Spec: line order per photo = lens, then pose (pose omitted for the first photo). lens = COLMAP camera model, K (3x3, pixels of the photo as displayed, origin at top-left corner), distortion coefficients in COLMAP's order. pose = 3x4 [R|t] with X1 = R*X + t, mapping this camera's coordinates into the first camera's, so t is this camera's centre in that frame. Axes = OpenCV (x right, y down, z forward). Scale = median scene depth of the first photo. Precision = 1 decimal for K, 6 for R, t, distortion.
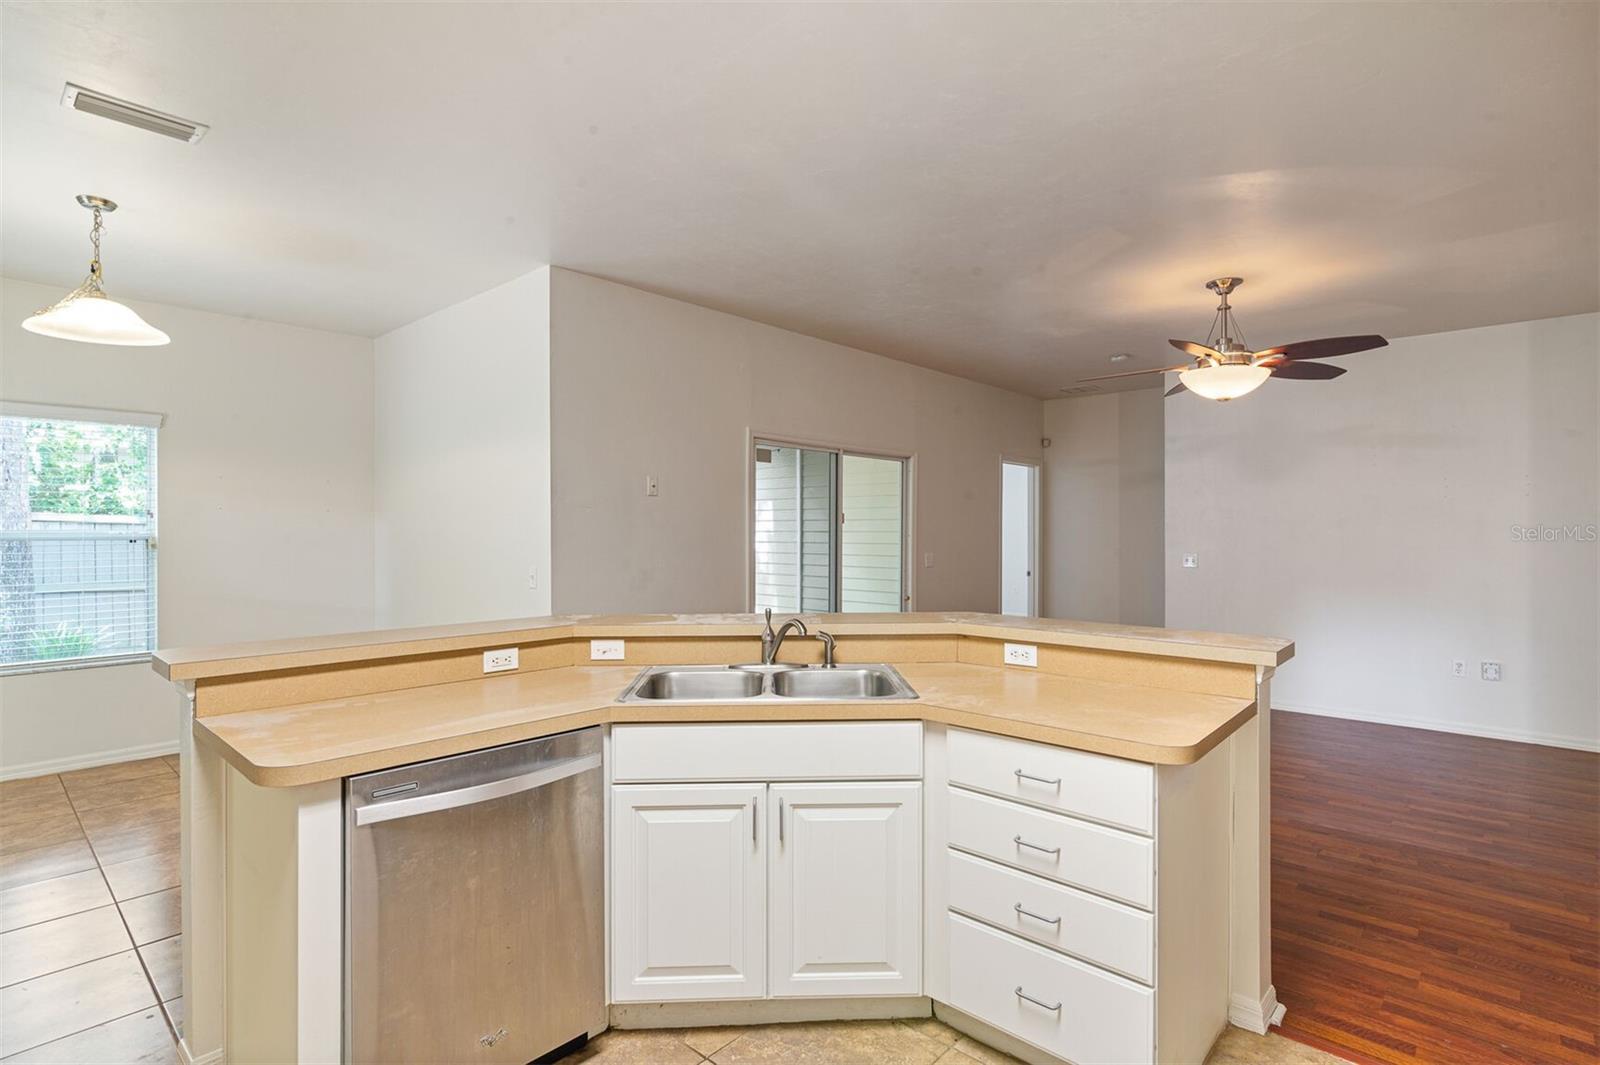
lens RADIAL K [[782.6, 0, 799.3], [0, 782.6, 535.9], [0, 0, 1]] dist [-0.000246, 0.000451]
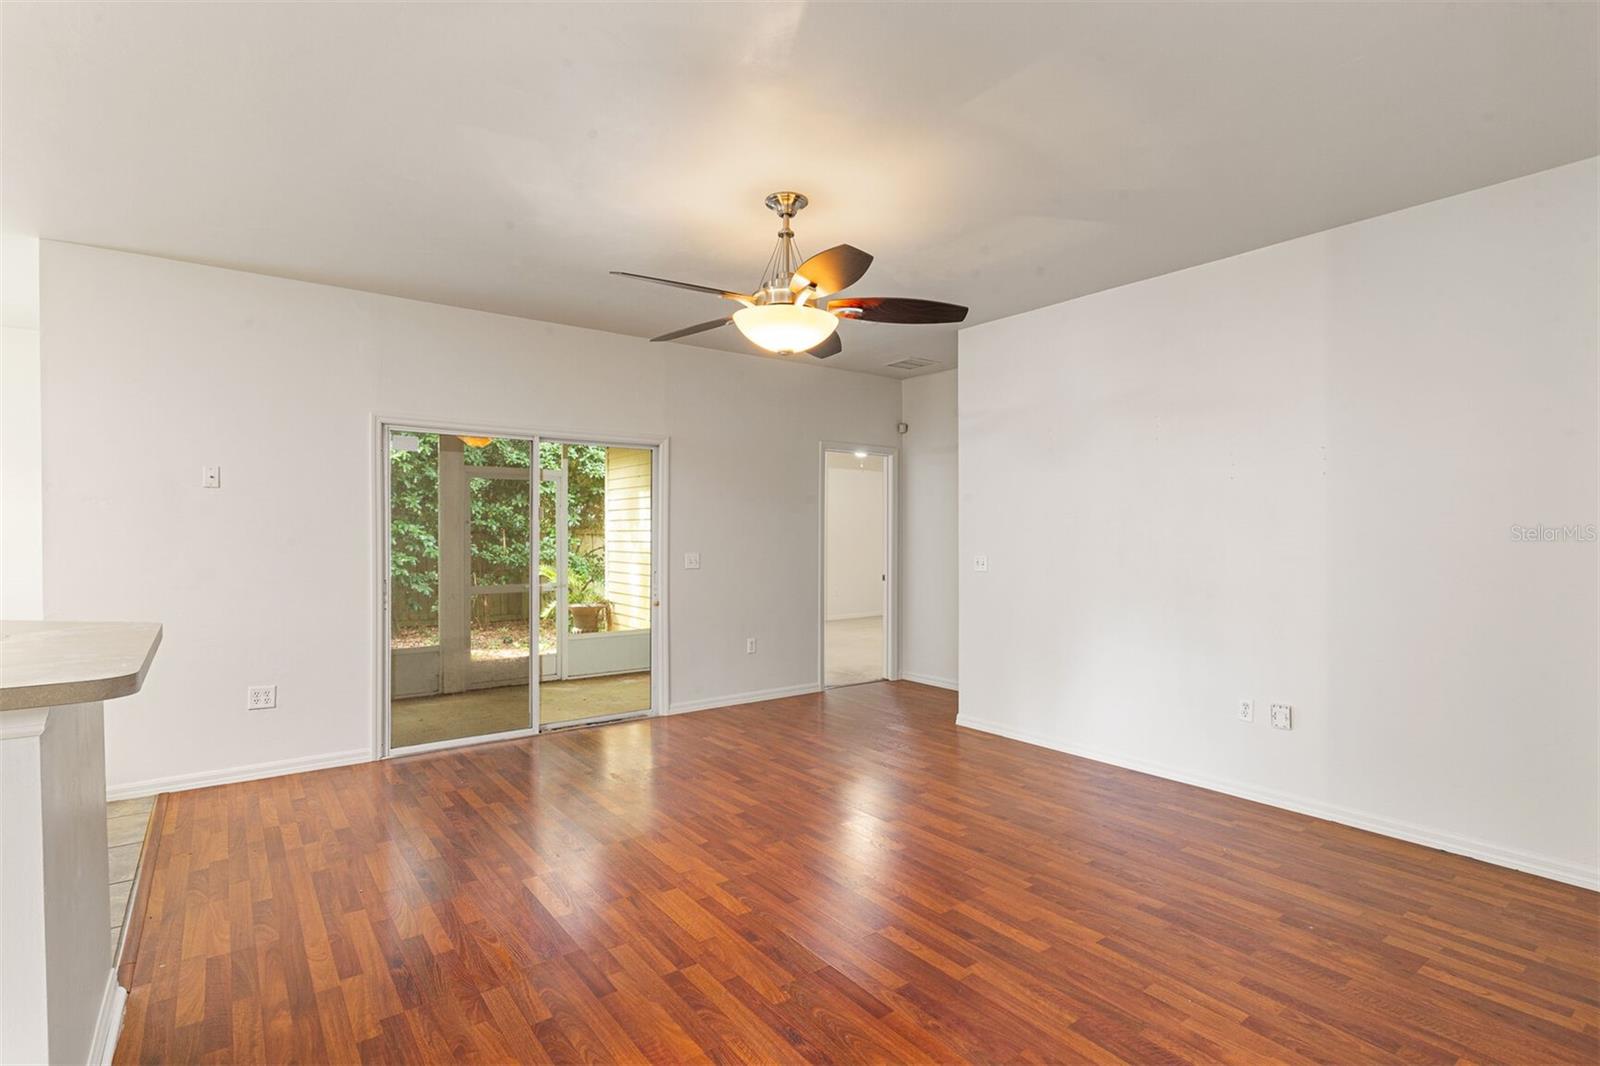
lens RADIAL K [[782.6, 0, 810.2], [0, 782.6, 536.3], [0, 0, 1]] dist [-0.000246, 0.000451]
pose [[0.984537, -0.000060, -0.175178, 0.576195], [-0.000860, 0.999986, -0.005176, 0.008839], [0.175176, 0.005247, 0.984523, 0.201890]]
